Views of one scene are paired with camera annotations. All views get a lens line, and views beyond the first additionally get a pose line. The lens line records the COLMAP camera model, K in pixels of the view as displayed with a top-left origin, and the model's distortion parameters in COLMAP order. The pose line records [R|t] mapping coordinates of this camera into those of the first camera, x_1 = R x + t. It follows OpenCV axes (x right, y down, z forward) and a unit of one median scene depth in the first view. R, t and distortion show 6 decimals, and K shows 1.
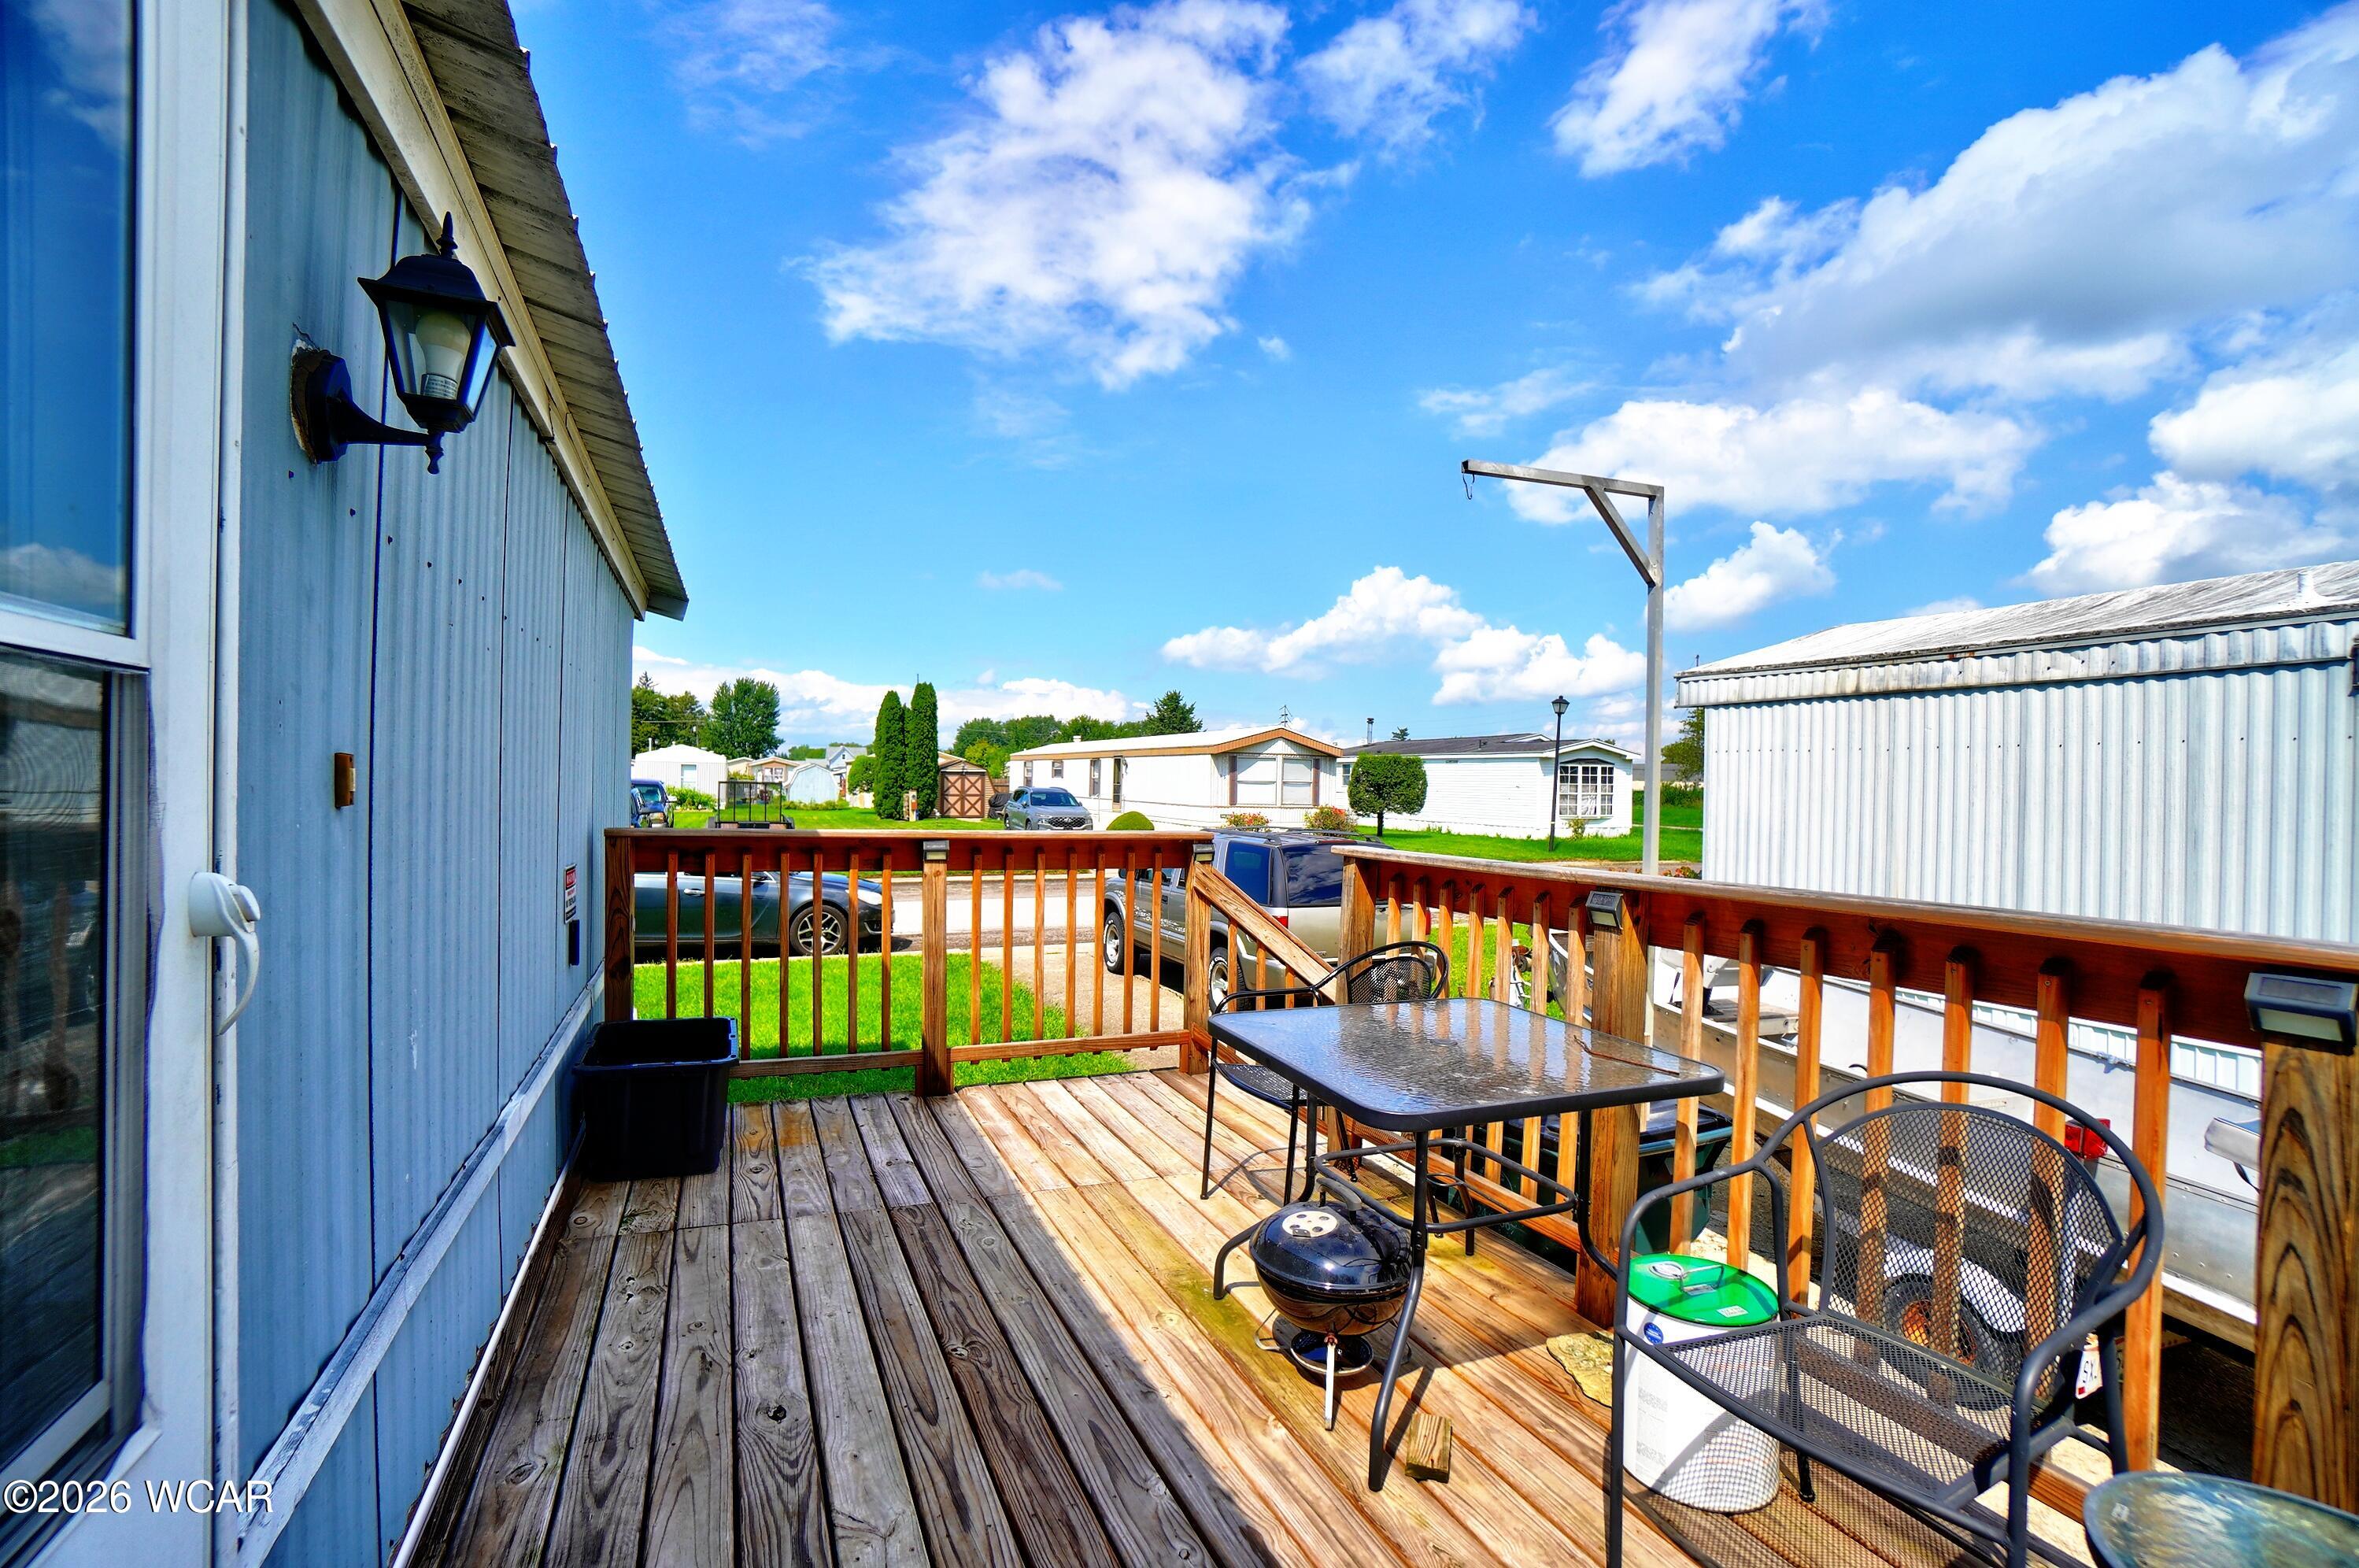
lens RADIAL K [[1046.9, 0, 1155.5], [0, 1046.9, 779.8], [0, 0, 1]] dist [-0.067272, 0.024519]
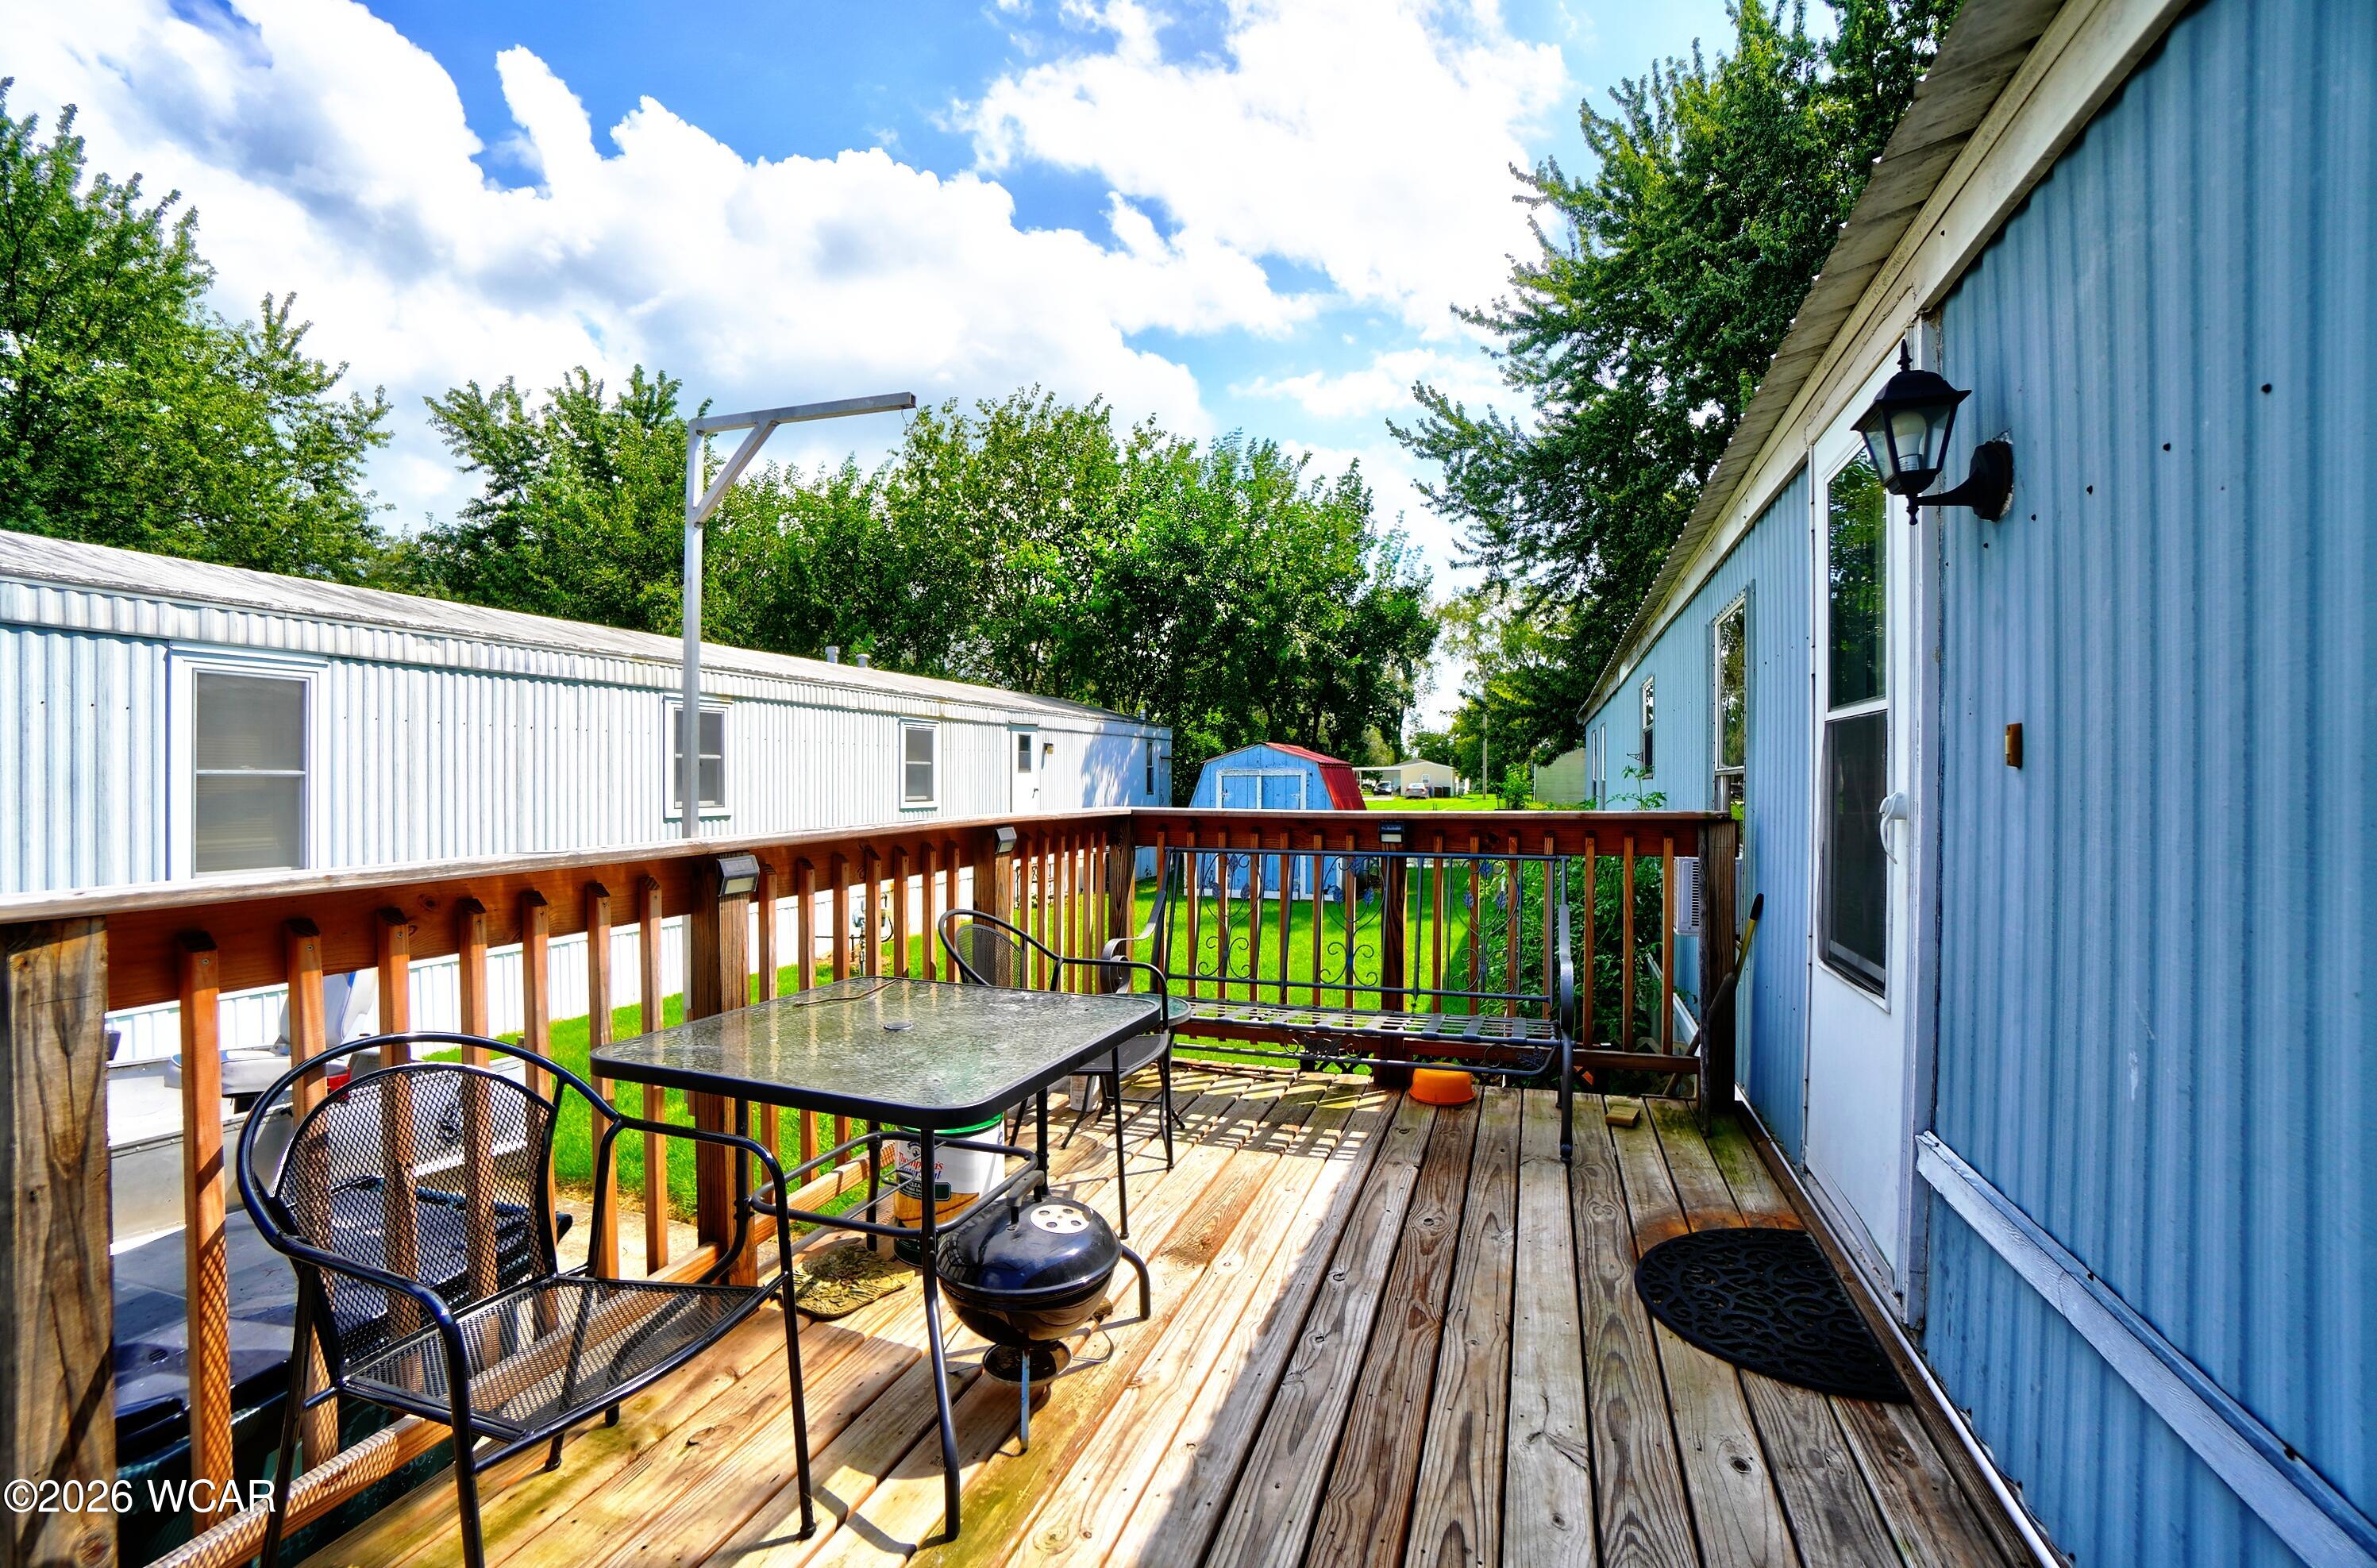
lens RADIAL K [[1046.3, 0, 1160.6], [0, 1046.3, 775.5], [0, 0, 1]] dist [-0.063682, 0.020722]
pose [[-0.740566, -0.015752, 0.671799, -0.175812], [-0.010937, 0.999875, 0.011387, 0.006921], [-0.671895, 0.001085, -0.740646, 0.534430]]
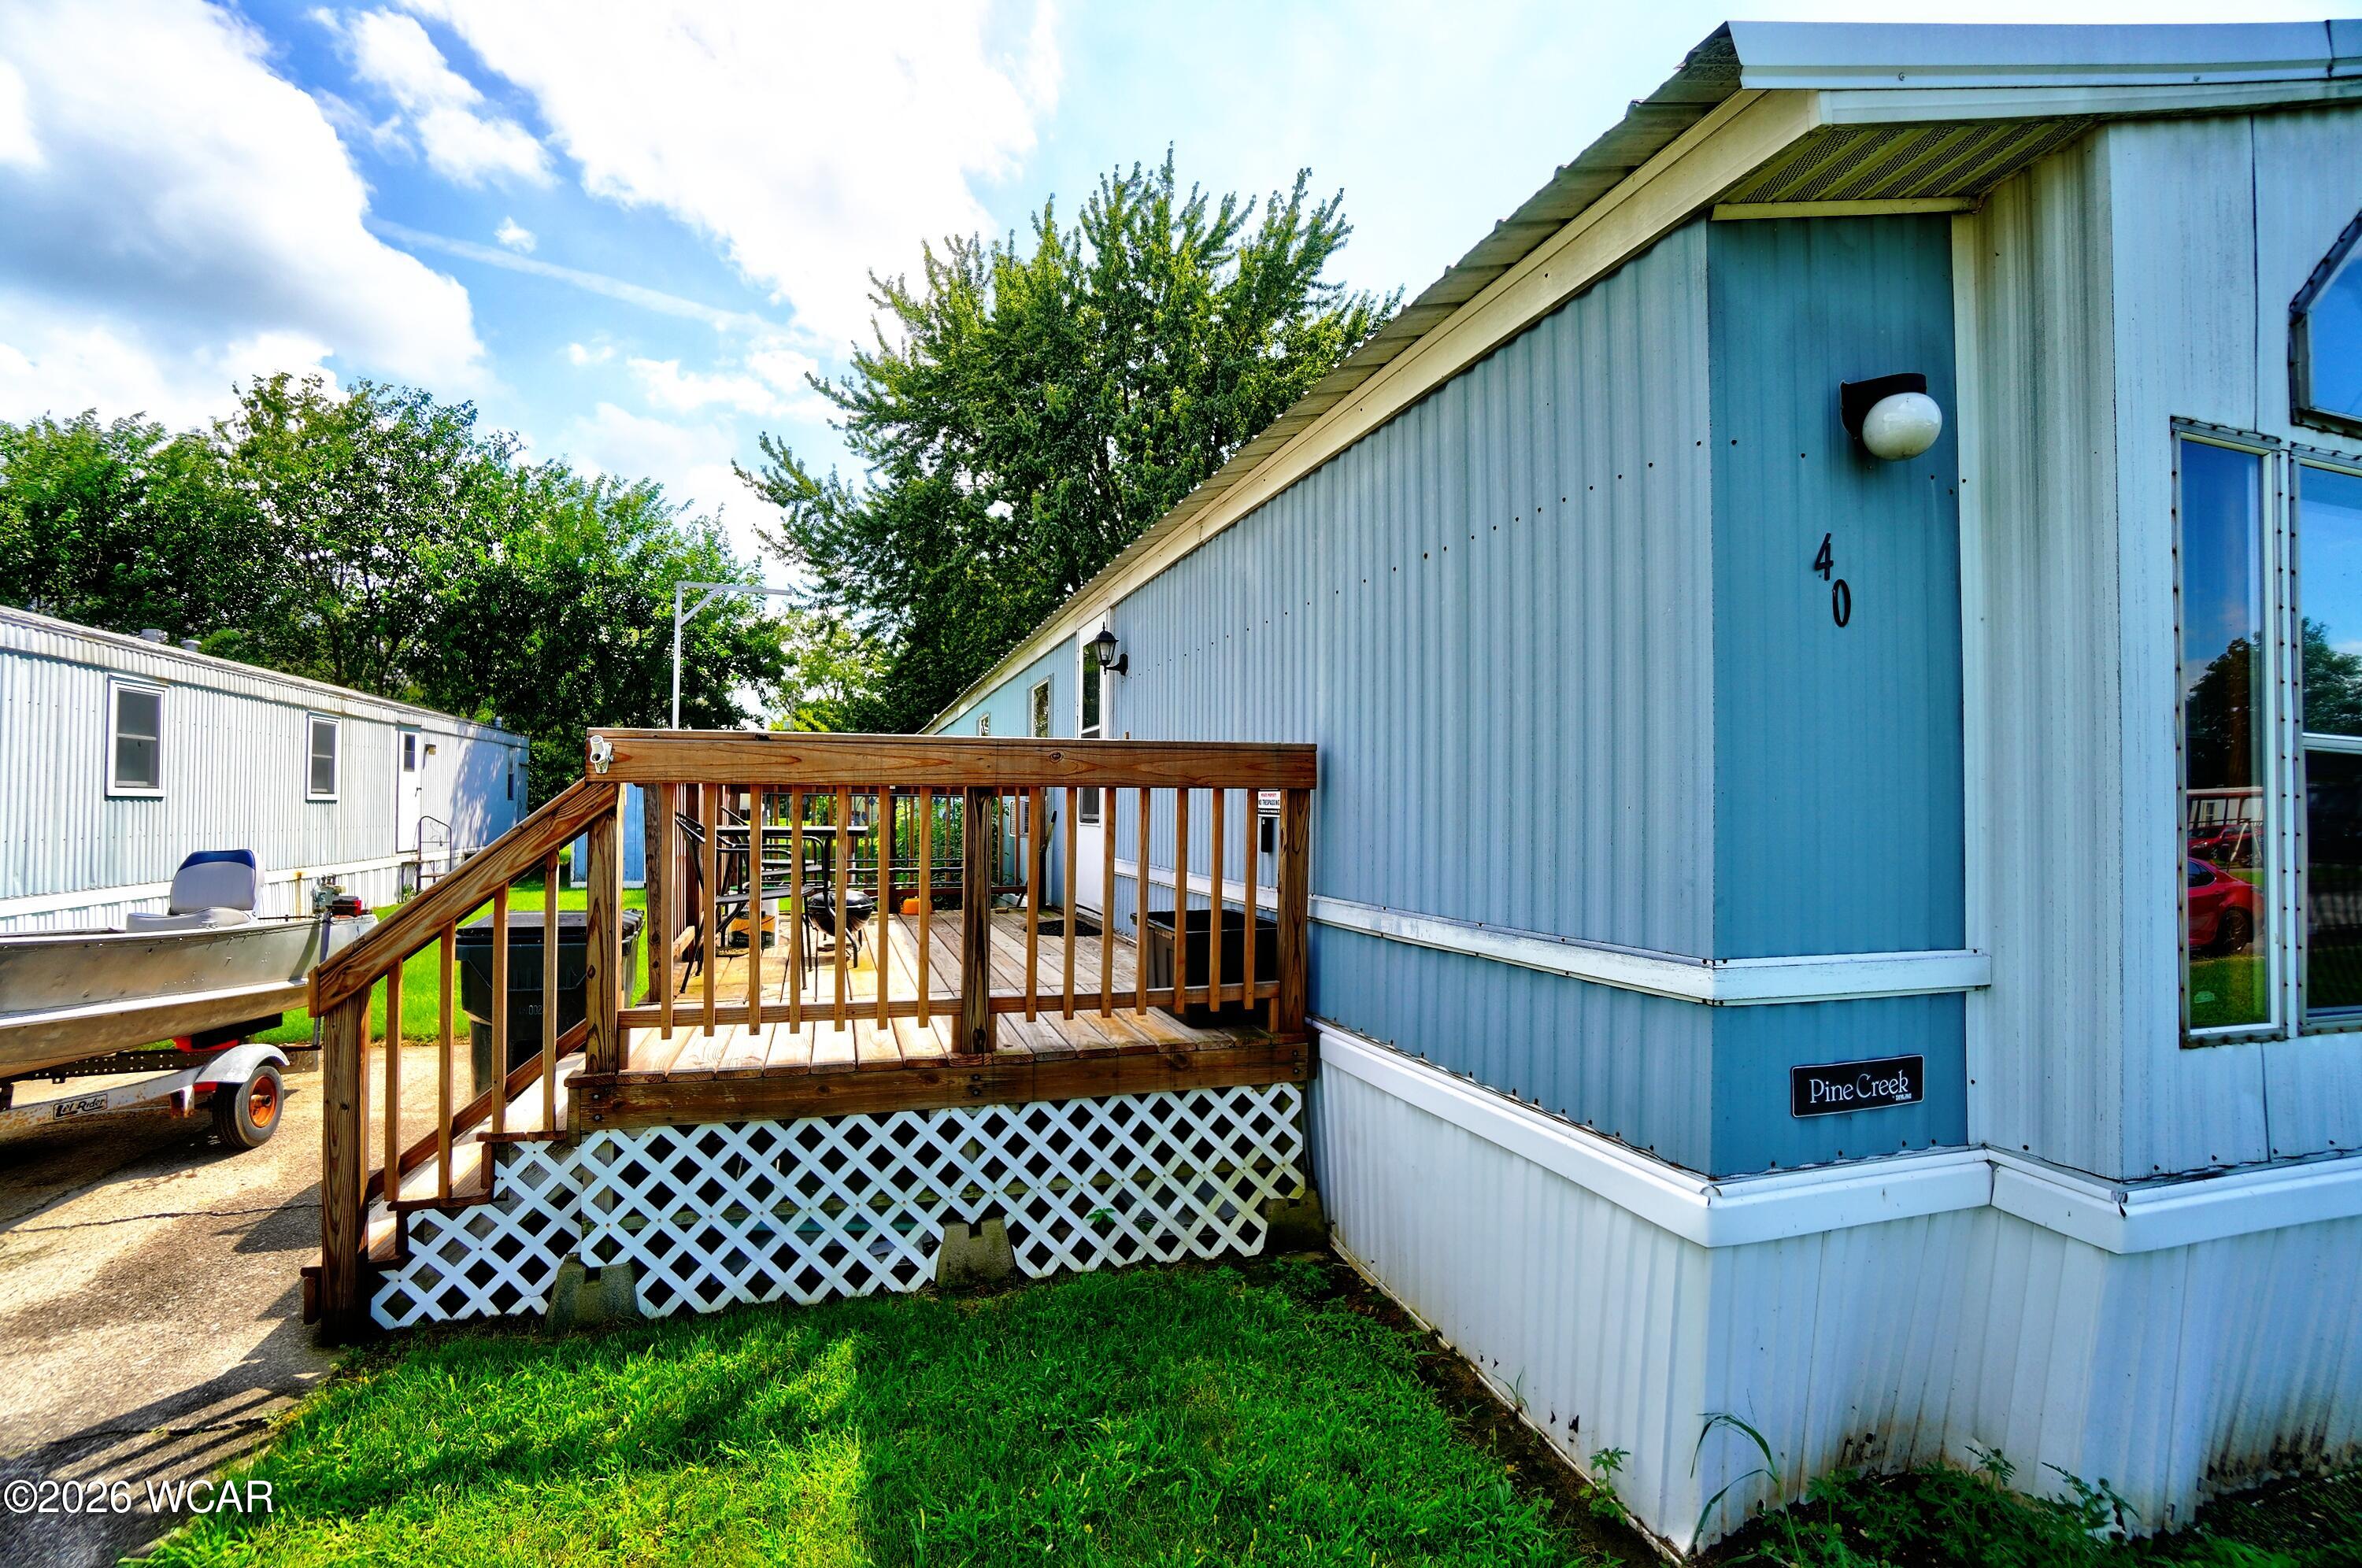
lens RADIAL K [[1048.1, 0, 1156.9], [0, 1048.1, 779.8], [0, 0, 1]] dist [-0.067272, 0.024519]
pose [[-0.996502, -0.023850, 0.080088, -0.279148], [-0.025893, 0.999363, -0.024575, 0.062851], [-0.079450, -0.026563, -0.996485, 1.208764]]
